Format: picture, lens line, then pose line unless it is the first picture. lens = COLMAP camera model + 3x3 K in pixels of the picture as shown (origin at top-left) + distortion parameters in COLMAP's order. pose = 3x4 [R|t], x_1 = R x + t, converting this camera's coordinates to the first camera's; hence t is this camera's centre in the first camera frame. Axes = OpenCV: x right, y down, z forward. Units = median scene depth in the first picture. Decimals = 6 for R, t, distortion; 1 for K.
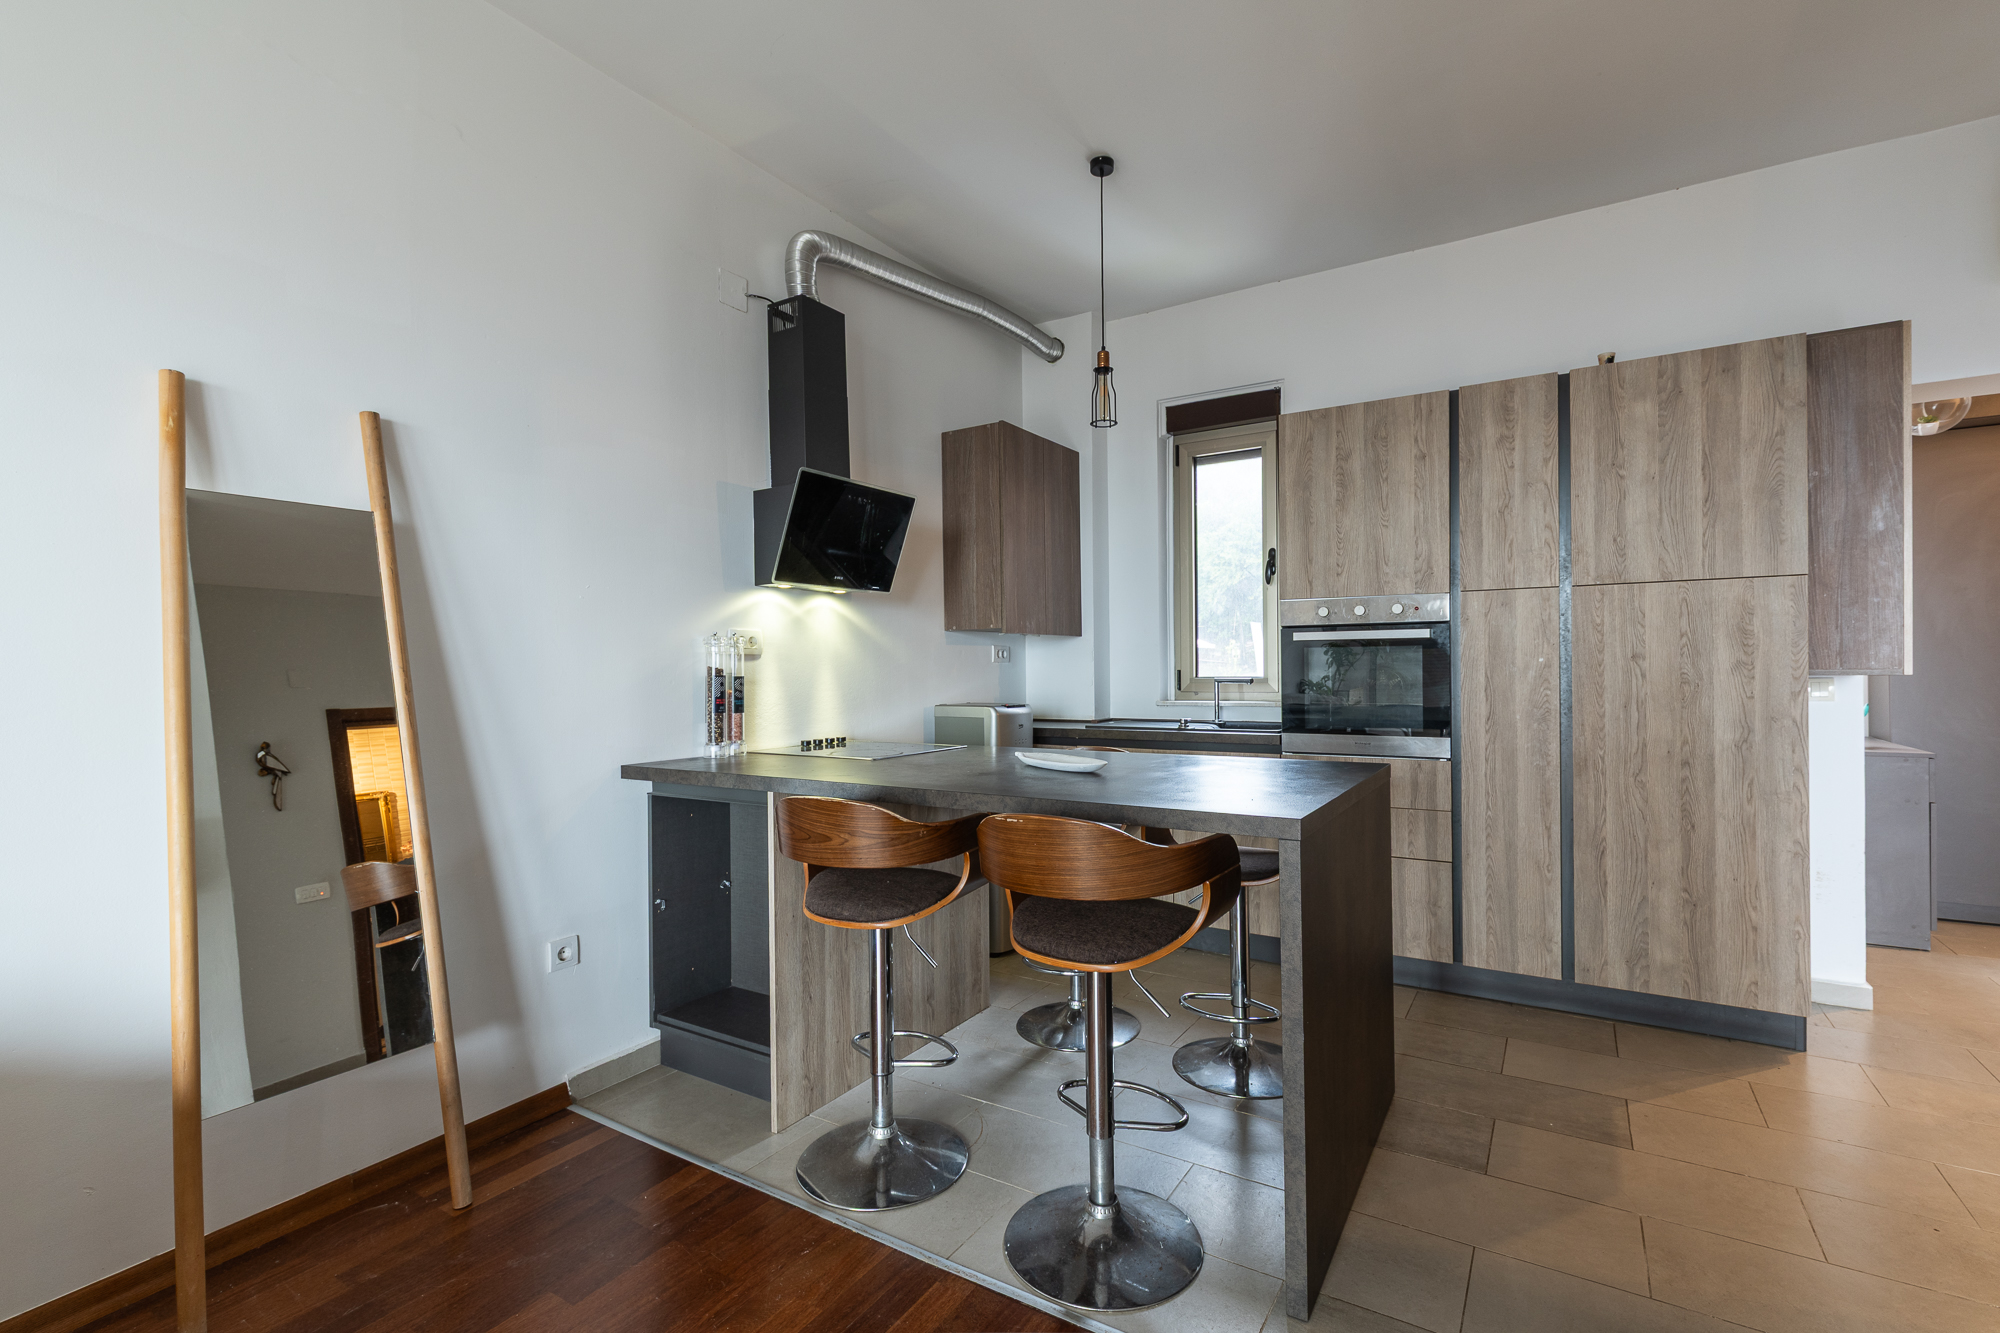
lens RADIAL K [[896.7, 0, 1013.3], [0, 896.7, 672.2], [0, 0, 1]] dist [0.000302, -0.000175]
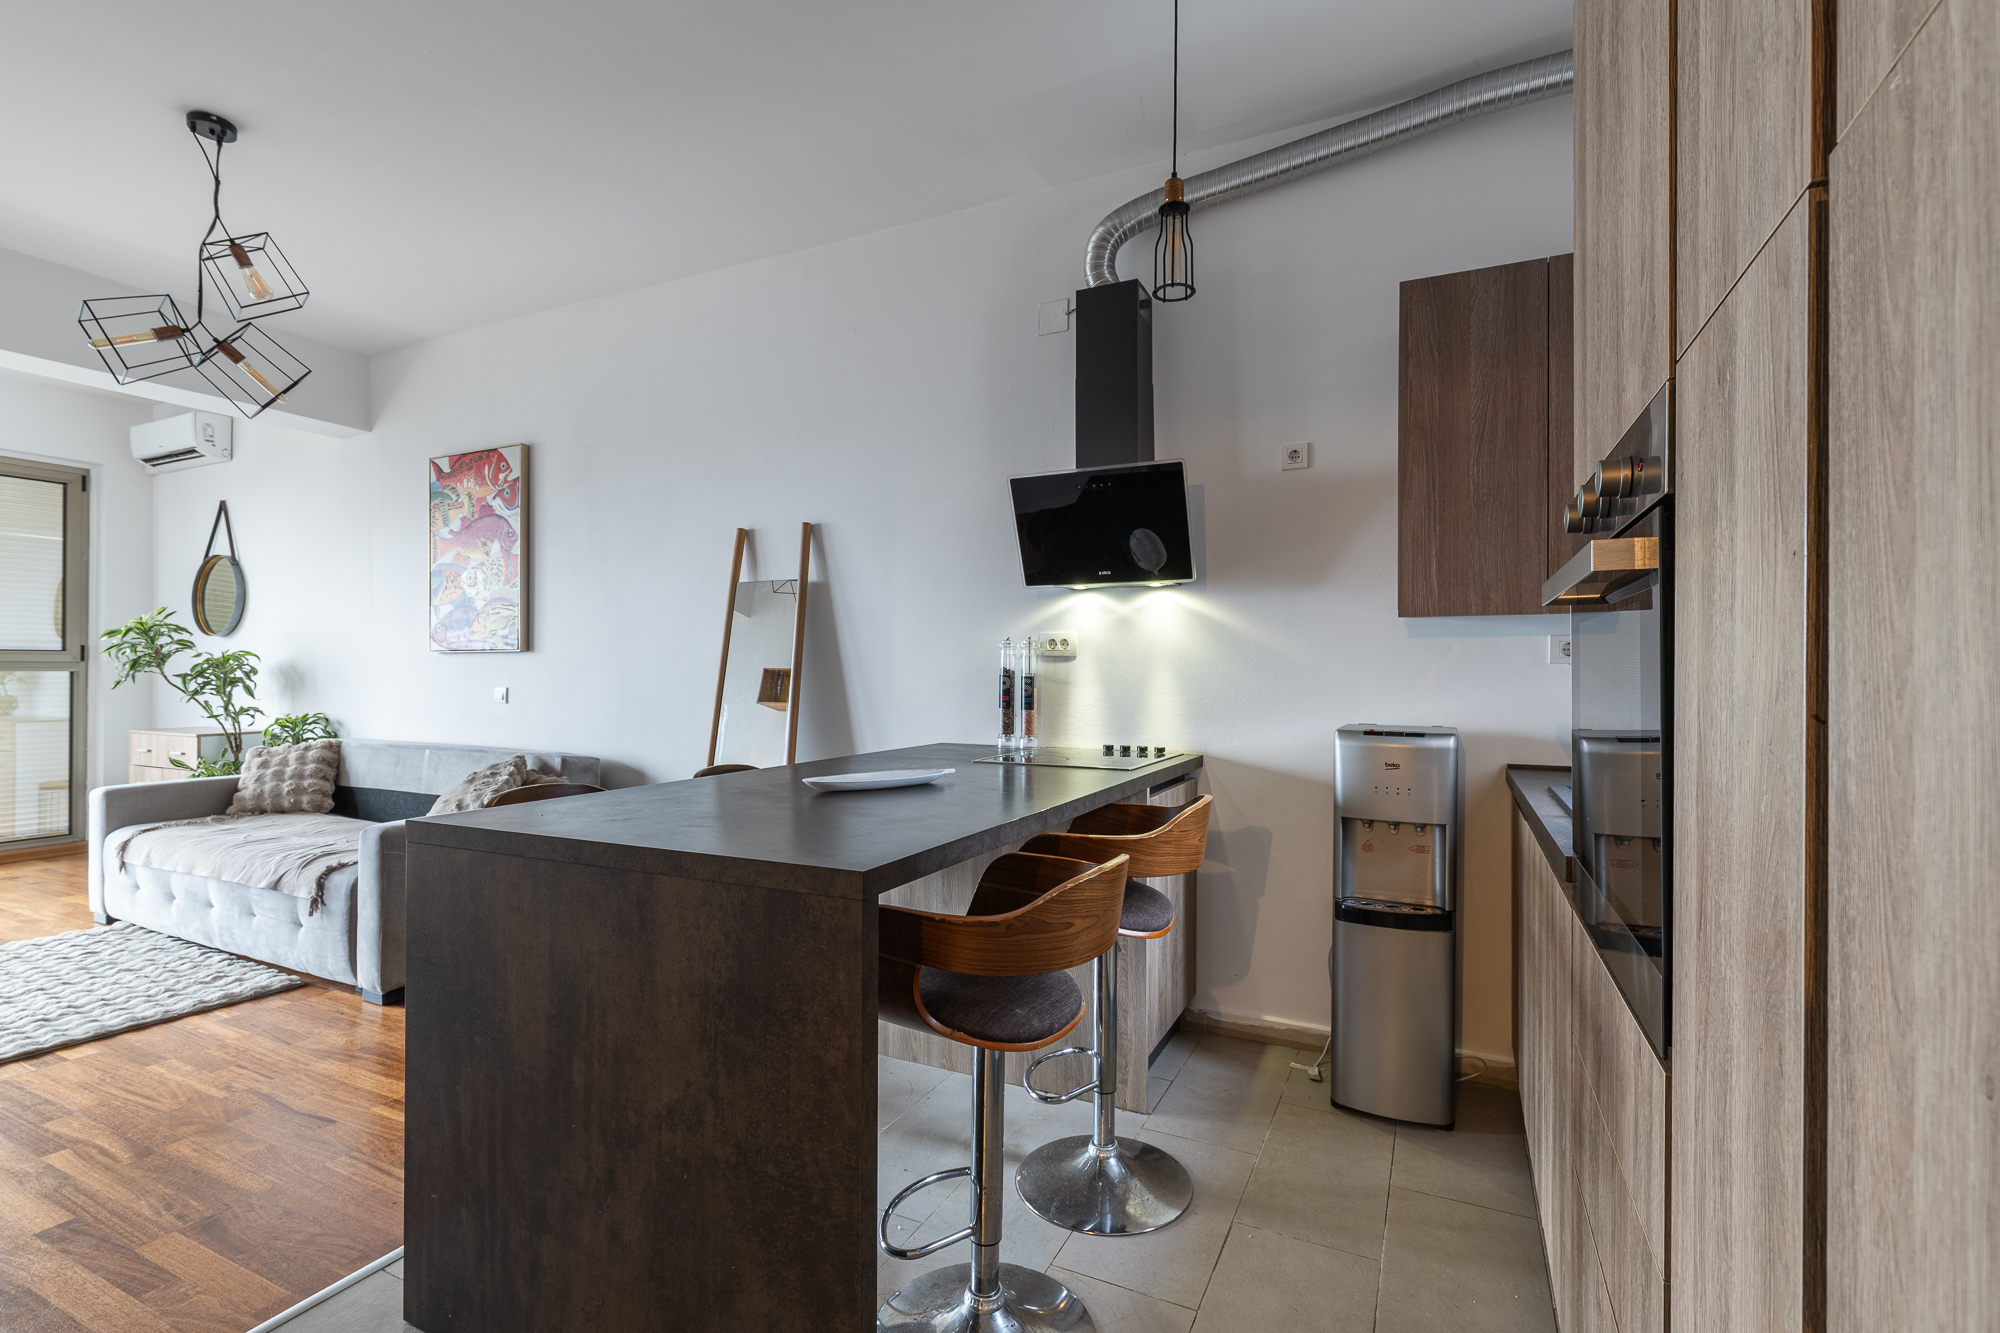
lens RADIAL K [[898.0, 0, 1036.1], [0, 898.0, 671.6], [0, 0, 1]] dist [-0.009939, 0.000504]
pose [[0.113707, 0.010096, -0.993463, 0.735623], [-0.012772, 0.999881, 0.008699, -0.010320], [0.993432, 0.011699, 0.113823, 0.836247]]
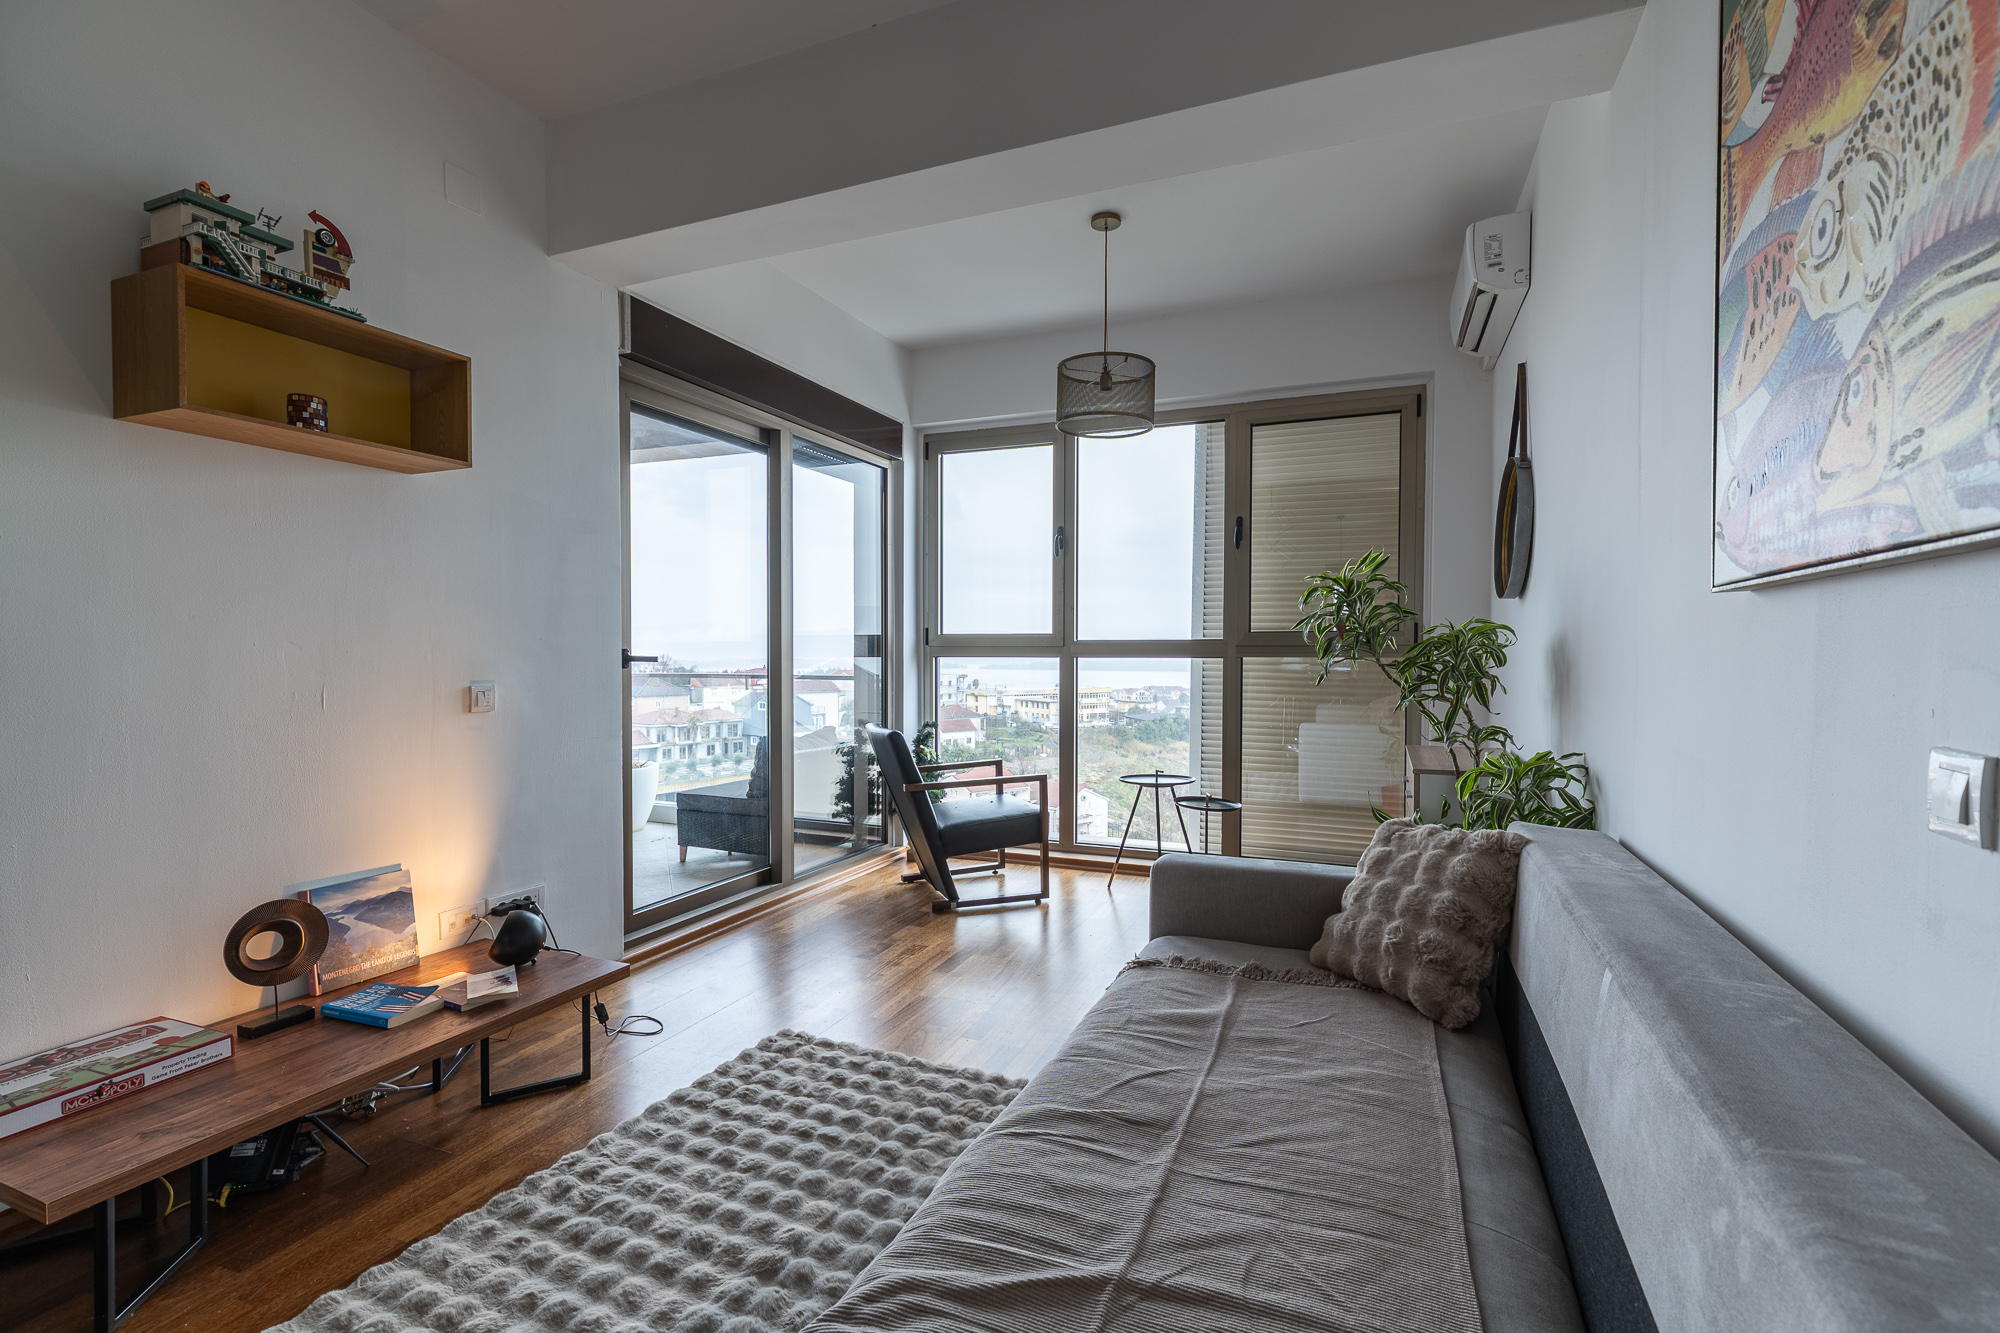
lens RADIAL K [[896.7, 0, 1013.3], [0, 896.7, 672.2], [0, 0, 1]] dist [0.000302, -0.000175]
pose [[-0.986711, 0.012999, -0.161962, -0.486663], [0.008072, 0.999485, 0.031047, 0.005554], [0.162282, 0.029327, -0.986309, 0.353056]]
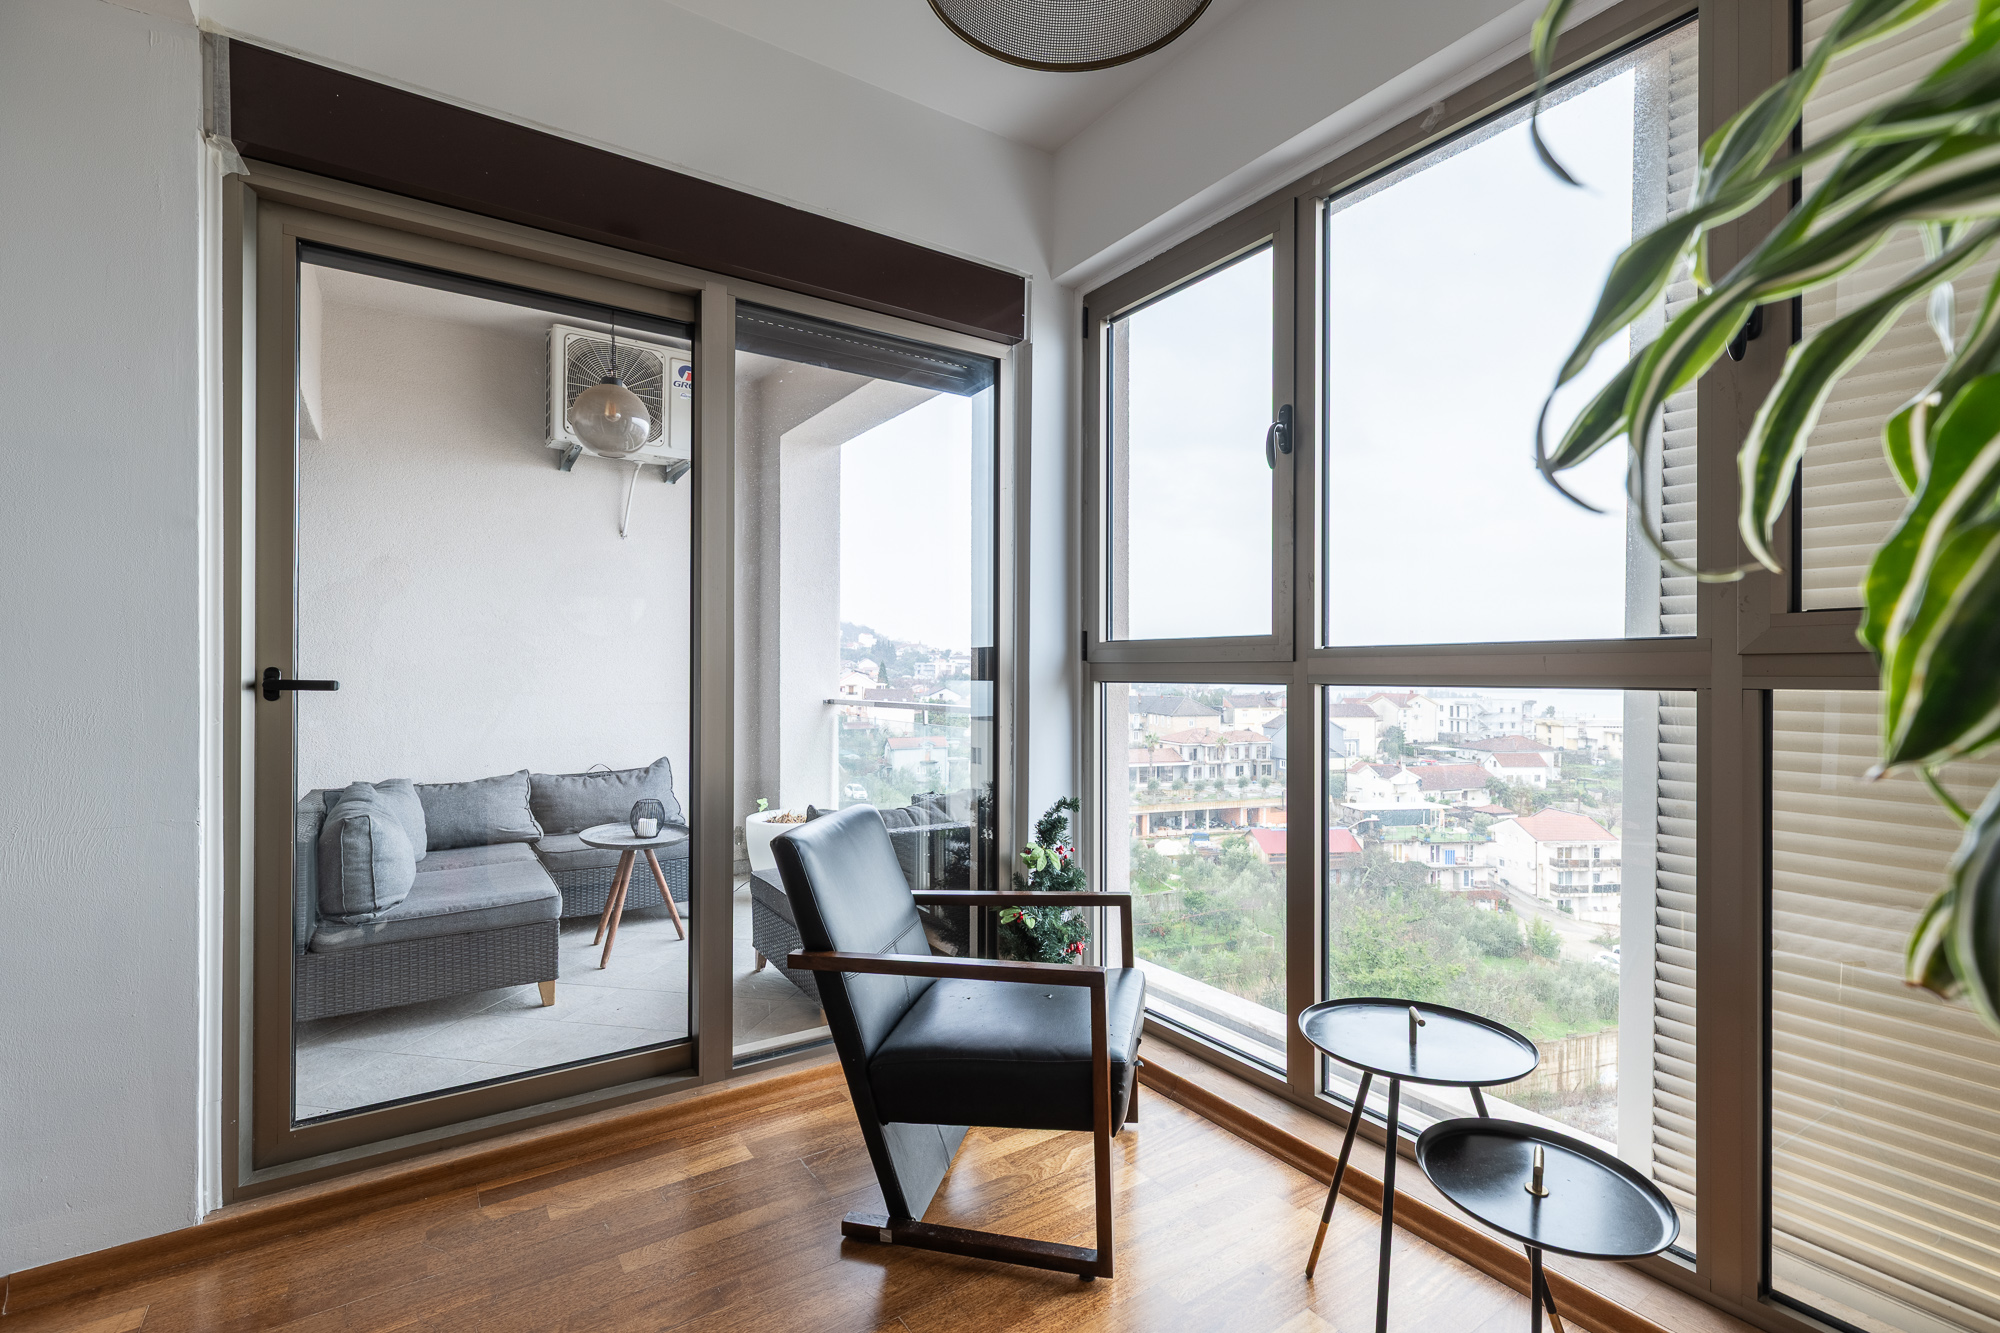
lens RADIAL K [[896.7, 0, 1013.3], [0, 896.7, 672.2], [0, 0, 1]] dist [0.000302, -0.000175]
pose [[-0.911900, 0.008722, 0.410321, -0.937416], [0.010226, 0.999947, 0.001471, 0.015641], [-0.410286, 0.005537, -0.911940, -0.444988]]
